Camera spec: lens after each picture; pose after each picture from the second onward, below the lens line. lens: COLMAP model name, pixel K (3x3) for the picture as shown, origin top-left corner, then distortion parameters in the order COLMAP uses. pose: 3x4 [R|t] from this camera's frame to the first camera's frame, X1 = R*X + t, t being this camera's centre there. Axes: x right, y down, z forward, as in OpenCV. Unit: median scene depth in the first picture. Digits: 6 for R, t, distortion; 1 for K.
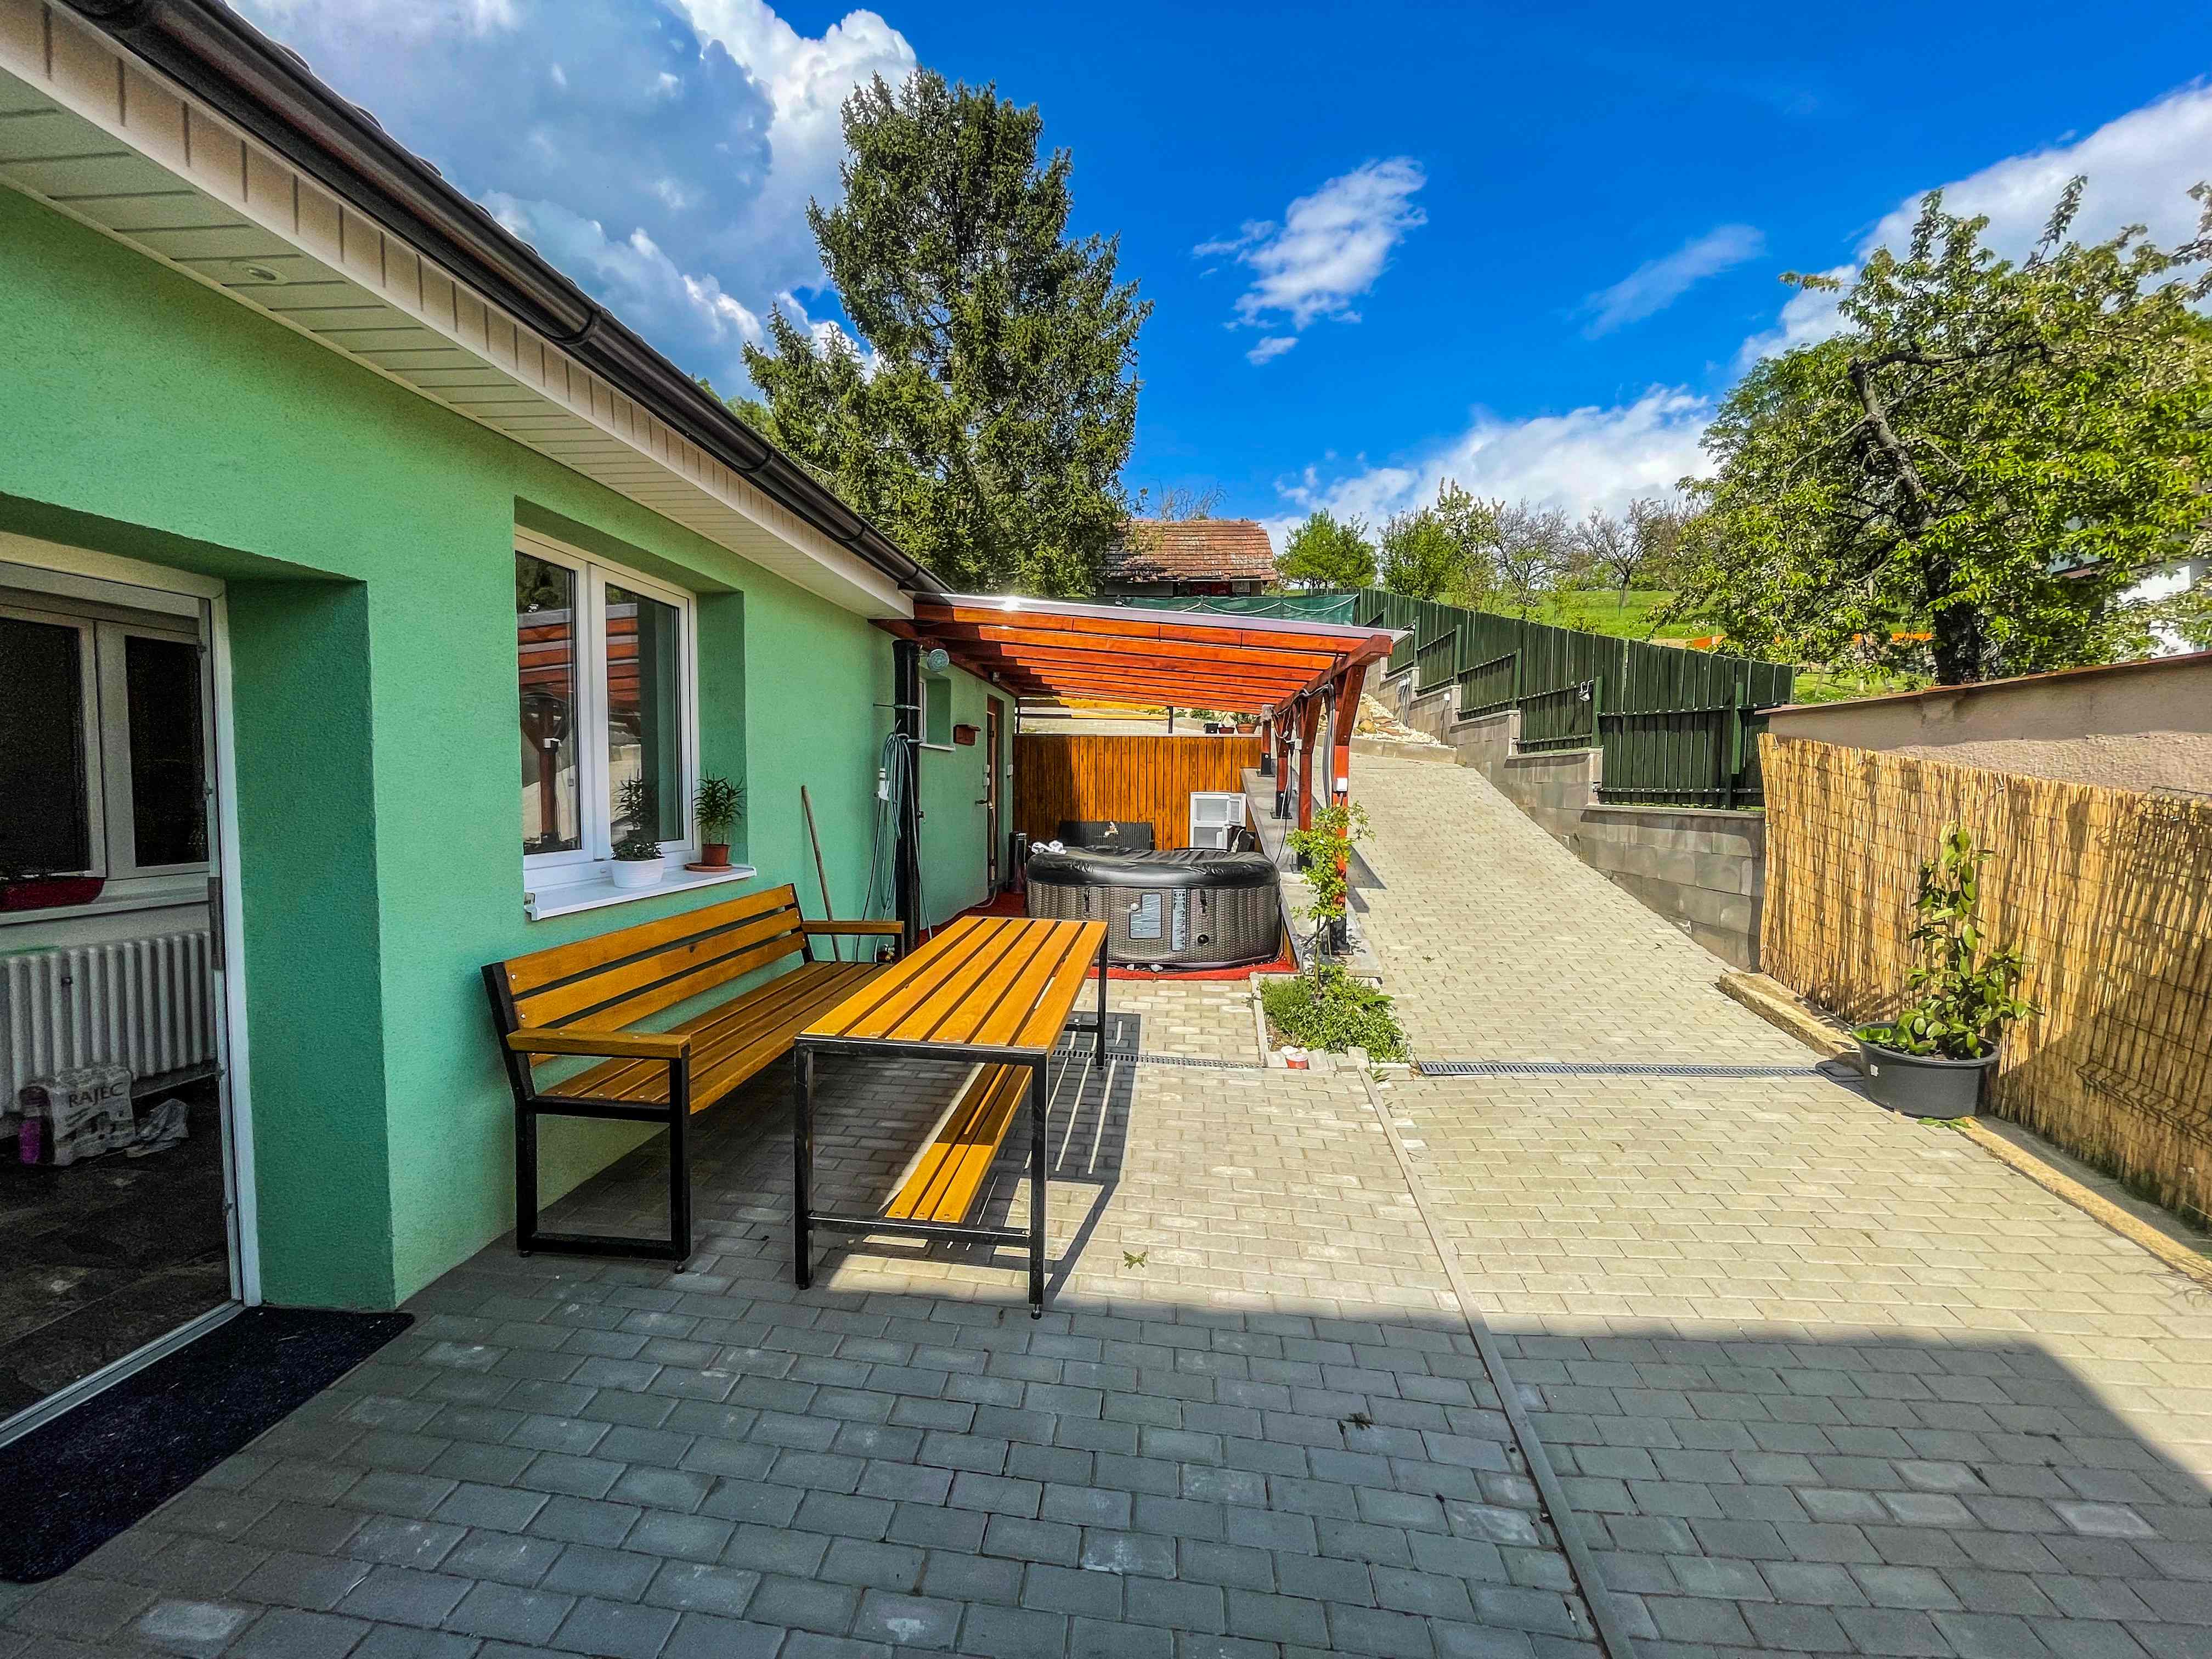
lens RADIAL K [[903.8, 0, 1103.7], [0, 903.8, 830.1], [0, 0, 1]] dist [0.000870, -0.001052]
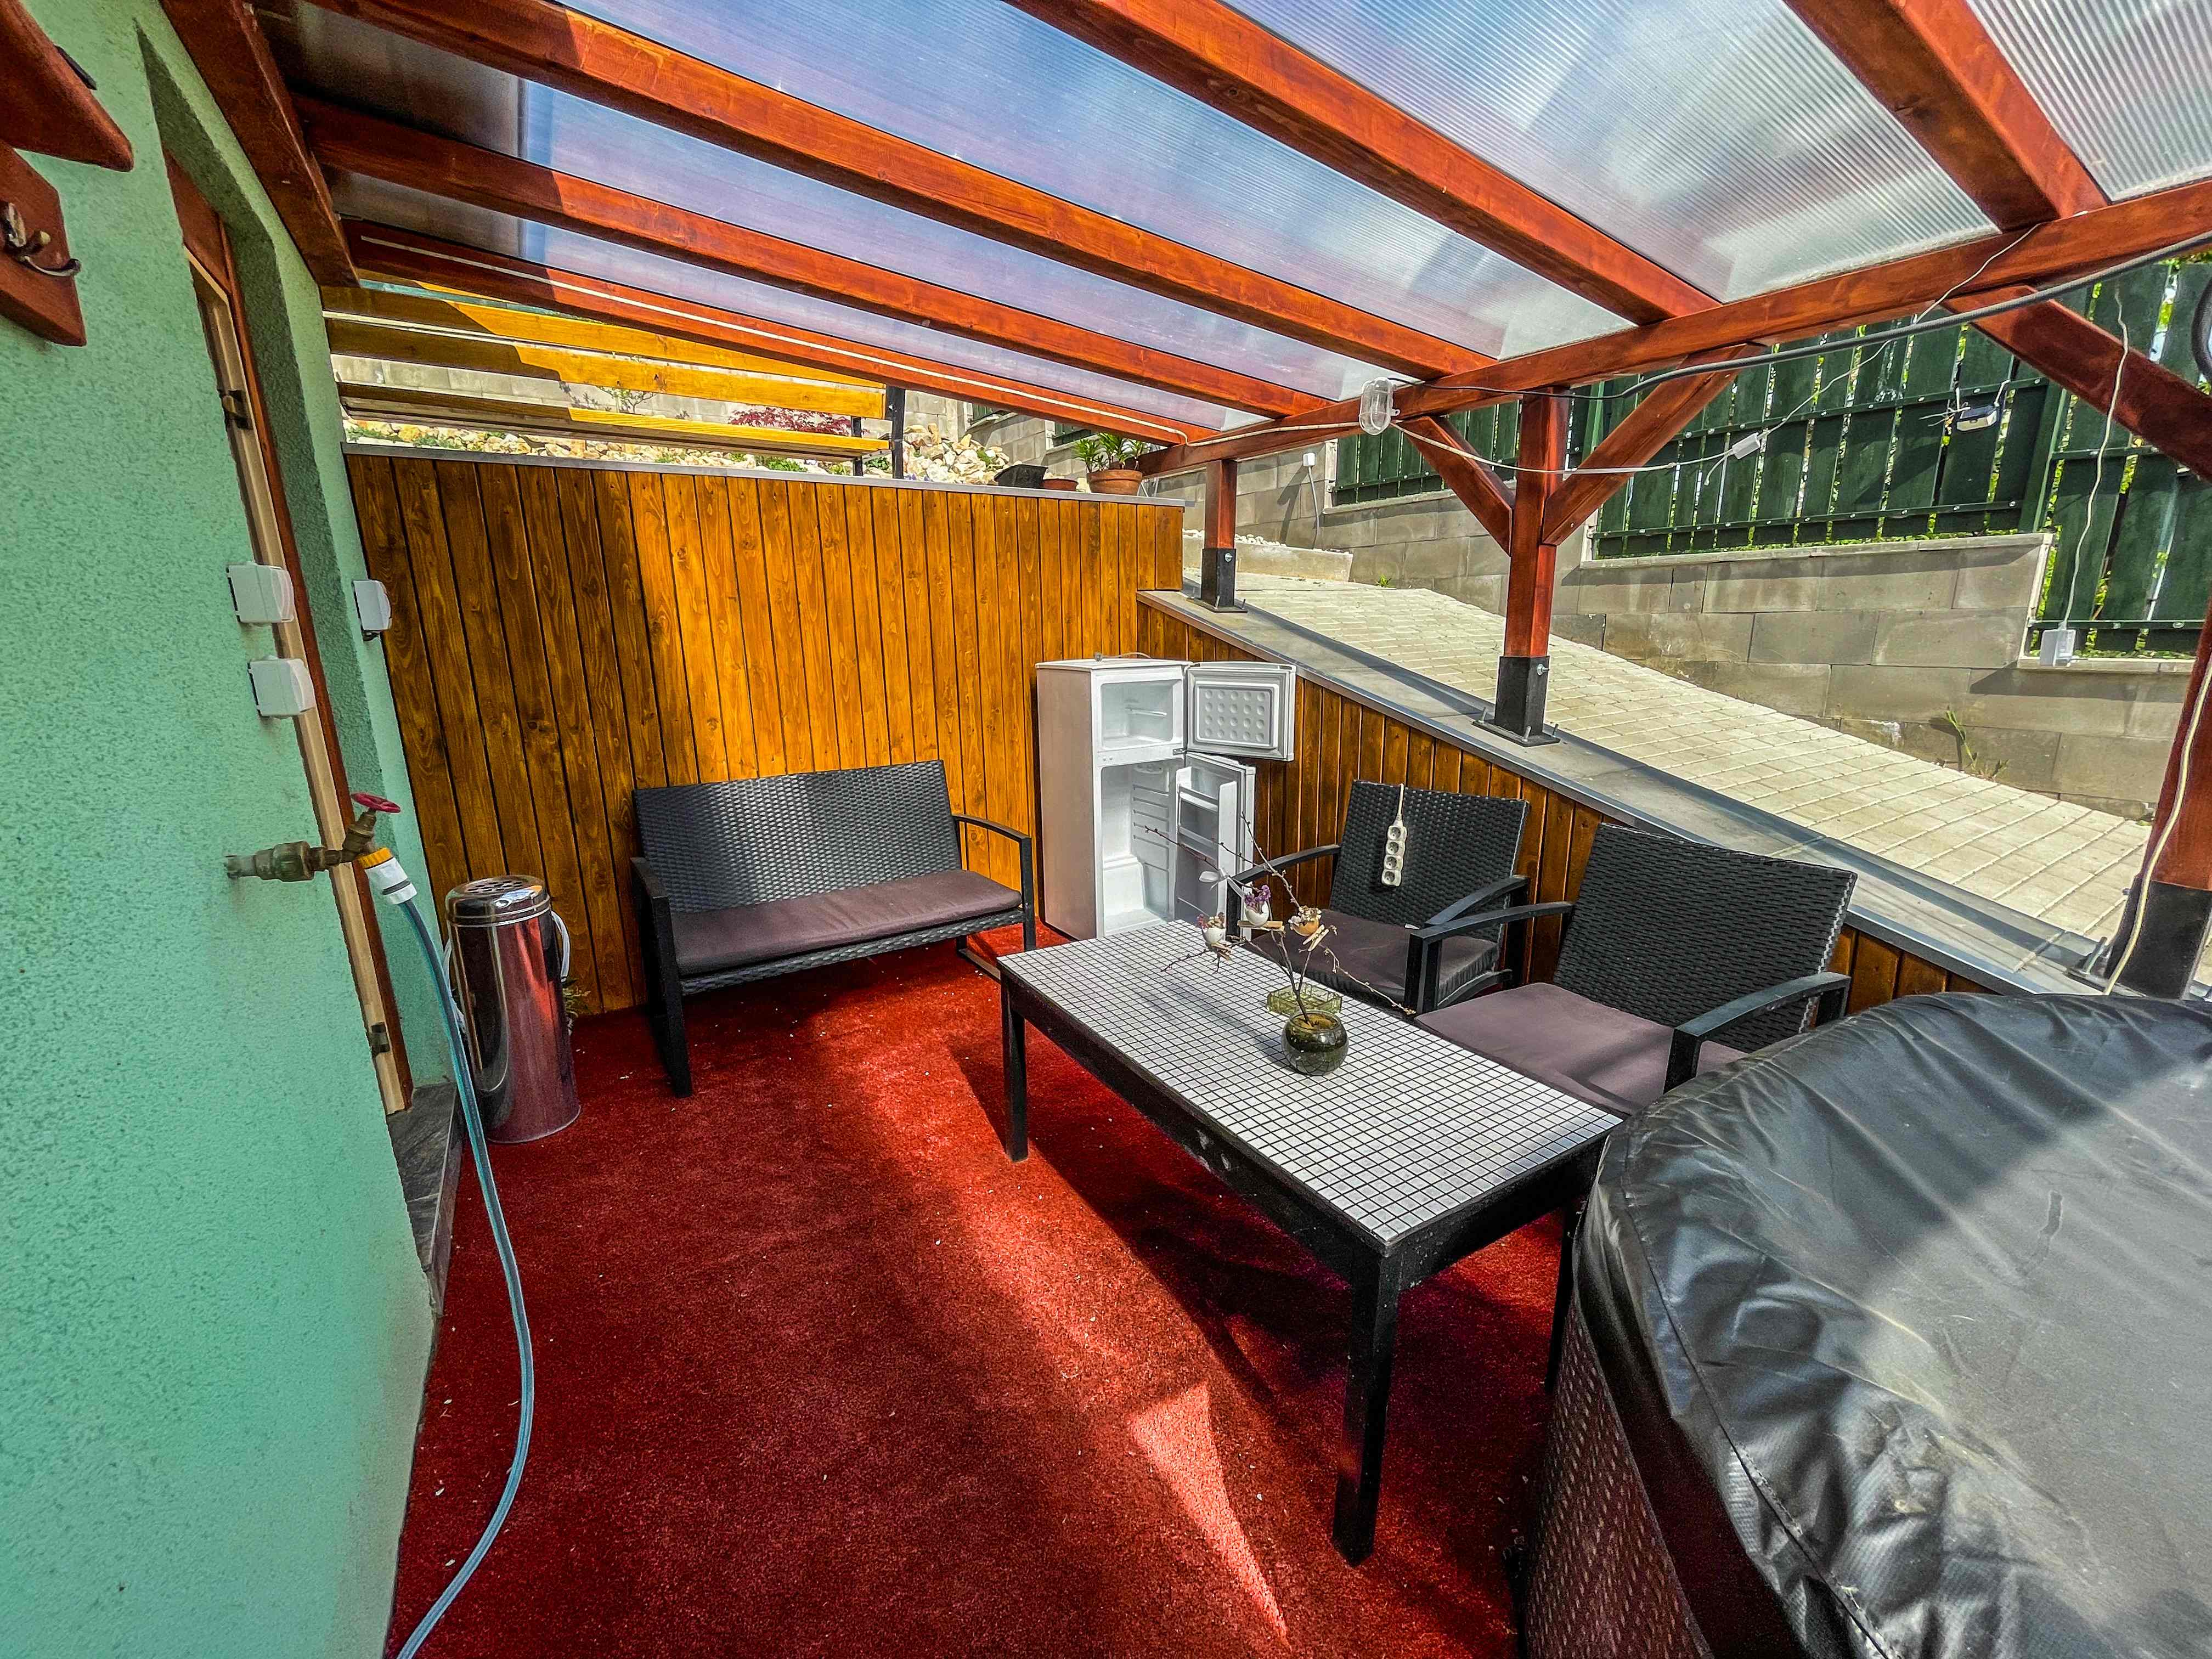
lens RADIAL K [[903.8, 0, 1108.6], [0, 903.8, 840.0], [0, 0, 1]] dist [0.000870, -0.001052]
pose [[0.787042, -0.170934, 0.592744, -0.180275], [0.057295, 0.976946, 0.205654, -0.079979], [-0.614233, -0.127897, 0.778692, 1.238257]]
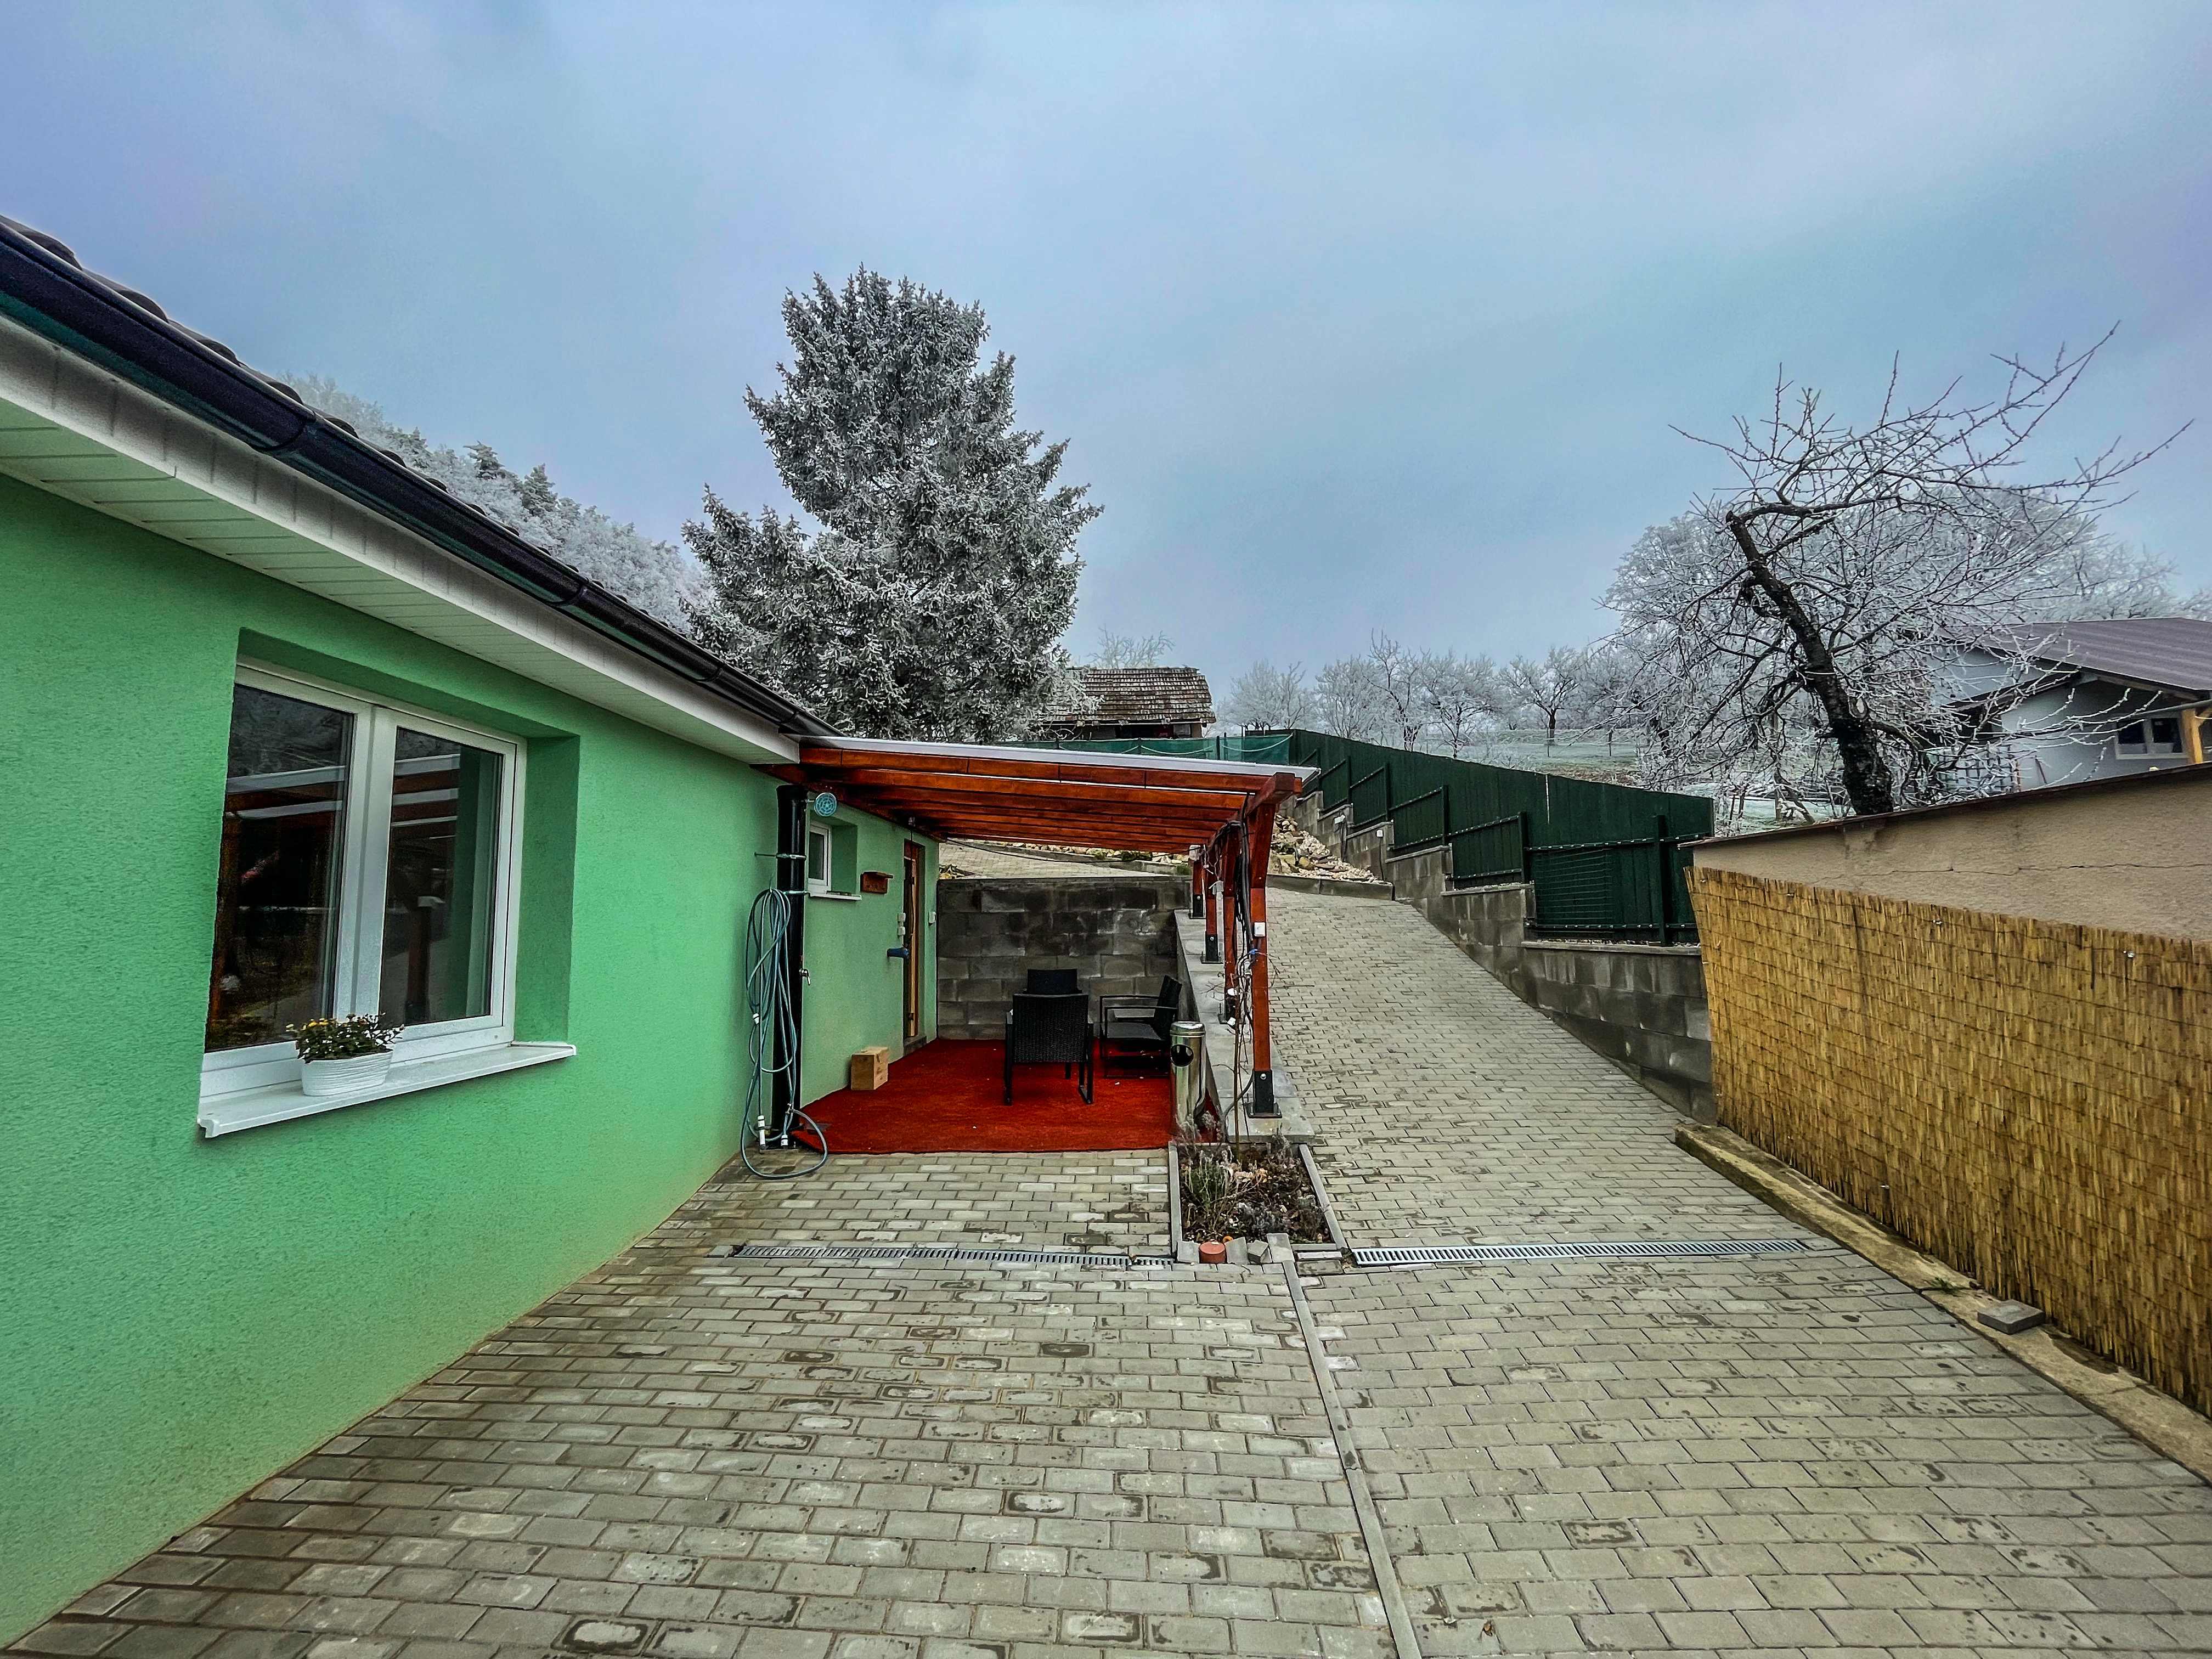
lens RADIAL K [[903.8, 0, 1097.4], [0, 903.8, 830.6], [0, 0, 1]] dist [0.000870, -0.001052]
pose [[0.998893, -0.017468, 0.043666, 0.054242], [0.023973, 0.987901, -0.153219, -0.011281], [-0.040462, 0.154096, 0.987227, 0.061961]]
